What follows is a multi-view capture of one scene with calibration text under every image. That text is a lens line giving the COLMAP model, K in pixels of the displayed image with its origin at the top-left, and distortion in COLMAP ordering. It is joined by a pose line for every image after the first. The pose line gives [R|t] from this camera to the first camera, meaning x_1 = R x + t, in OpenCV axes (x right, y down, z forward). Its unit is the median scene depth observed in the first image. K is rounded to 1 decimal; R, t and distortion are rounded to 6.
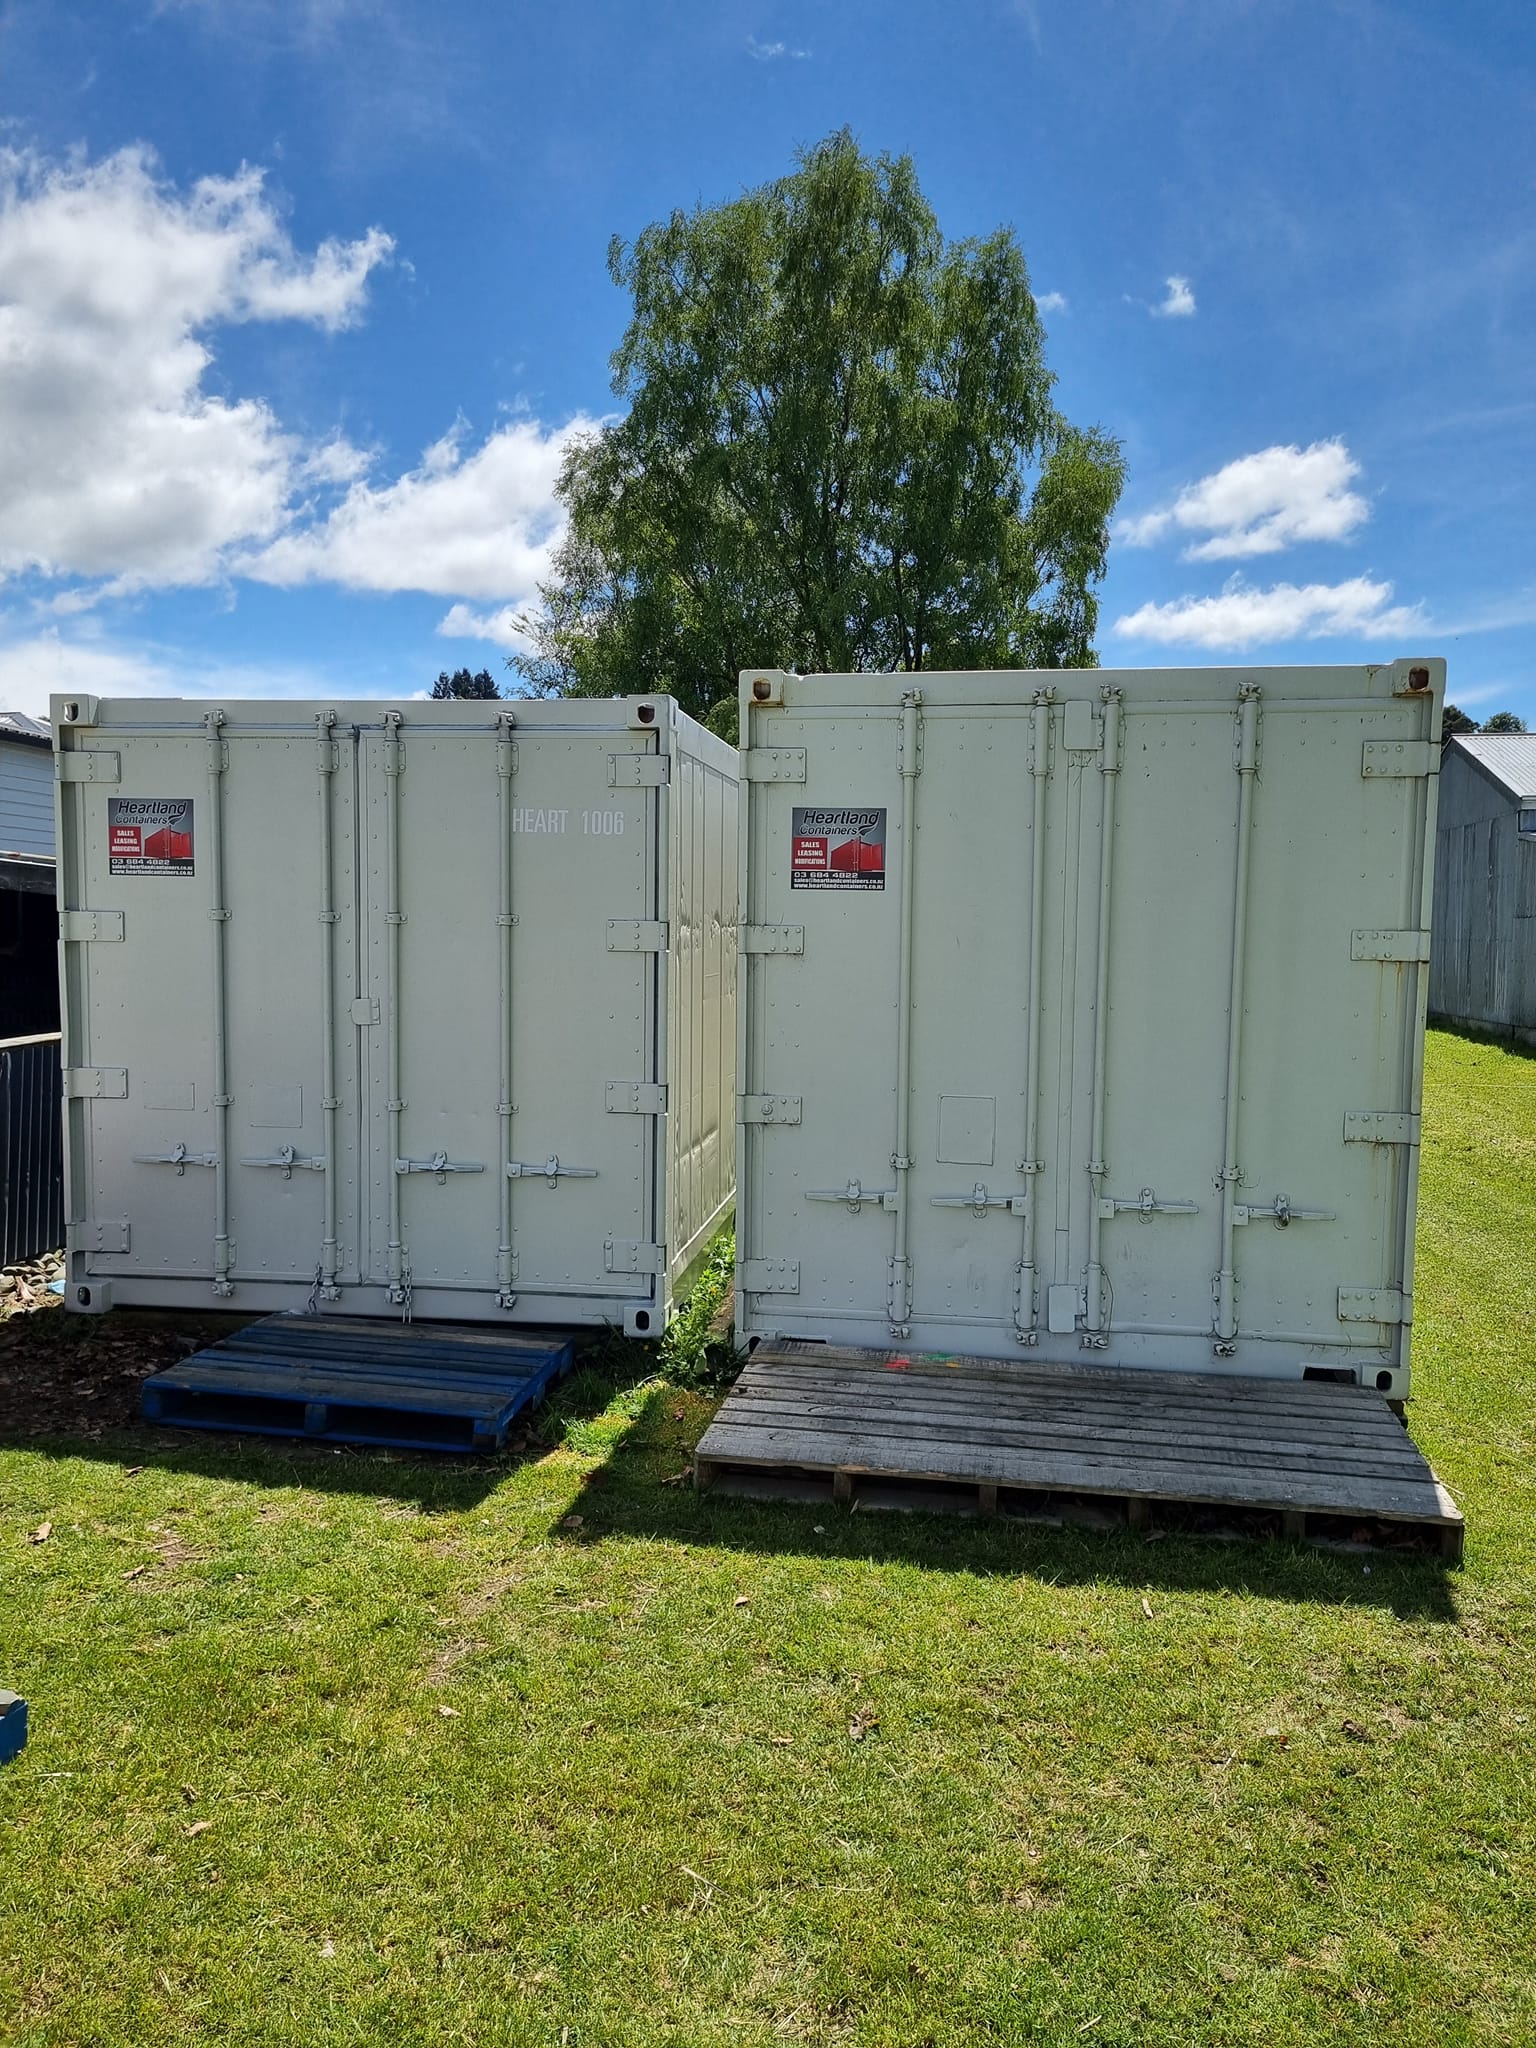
lens RADIAL K [[1673.3, 0, 768.0], [0, 1673.3, 1024.0], [0, 0, 1]] dist [0.058610, -0.003029]
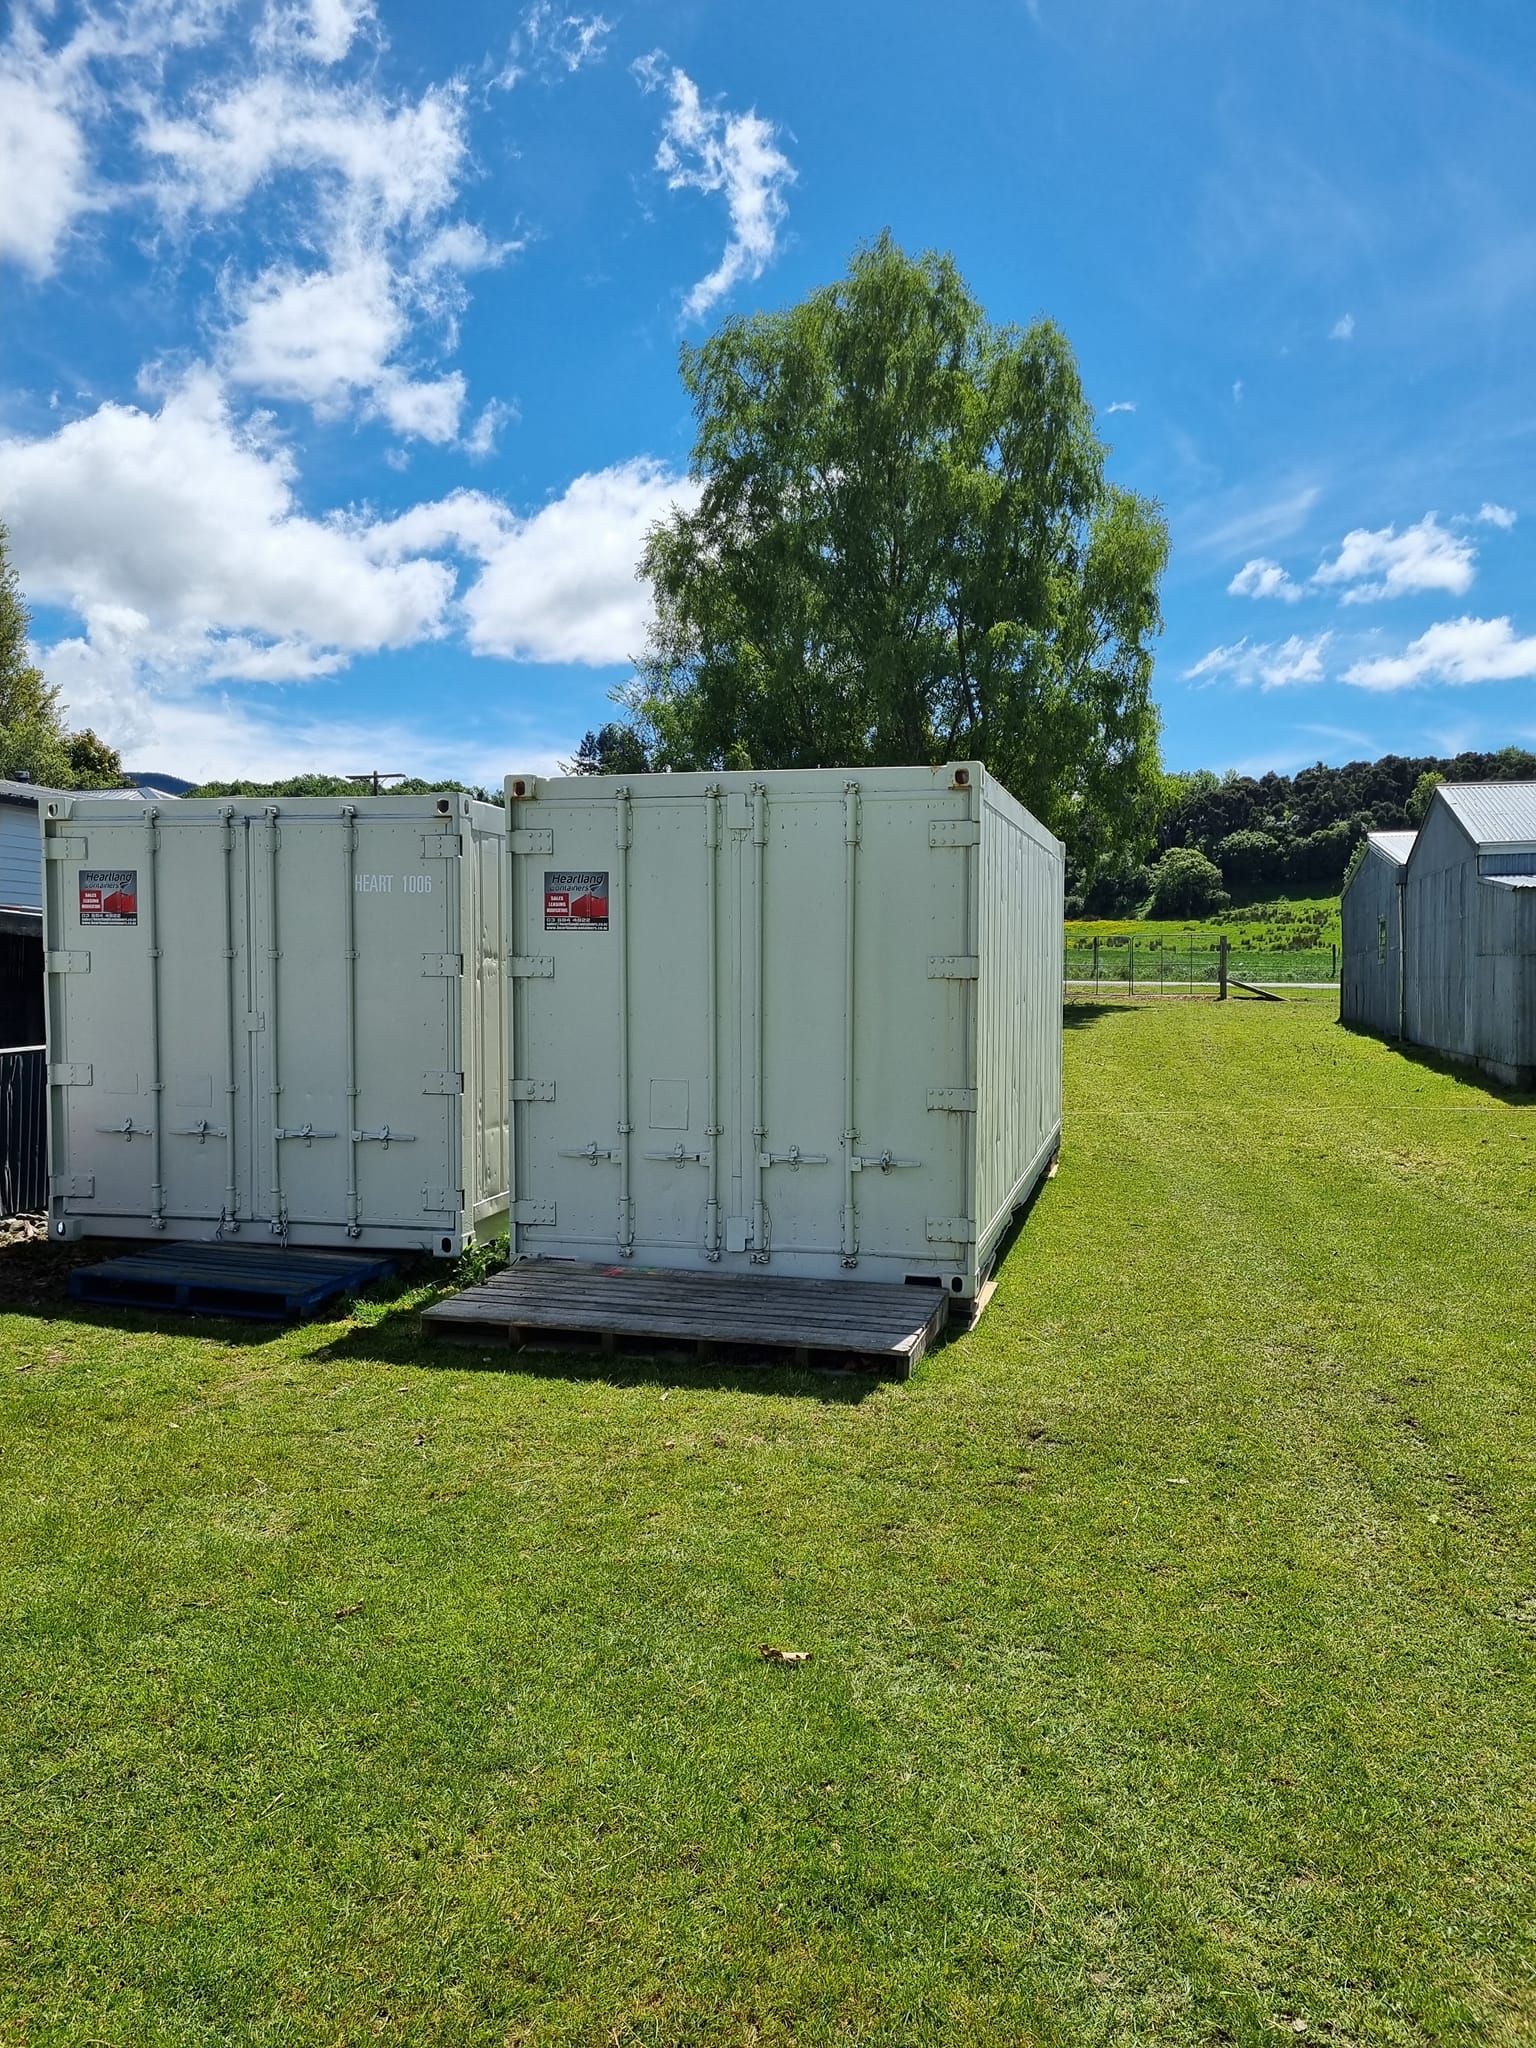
lens RADIAL K [[1673.3, 0, 768.0], [0, 1673.3, 1024.0], [0, 0, 1]] dist [0.058610, -0.003029]
pose [[0.995948, -0.004750, -0.089801, 0.309606], [0.002112, 0.999564, -0.029449, 0.036680], [0.089902, 0.029140, 0.995524, -0.346692]]
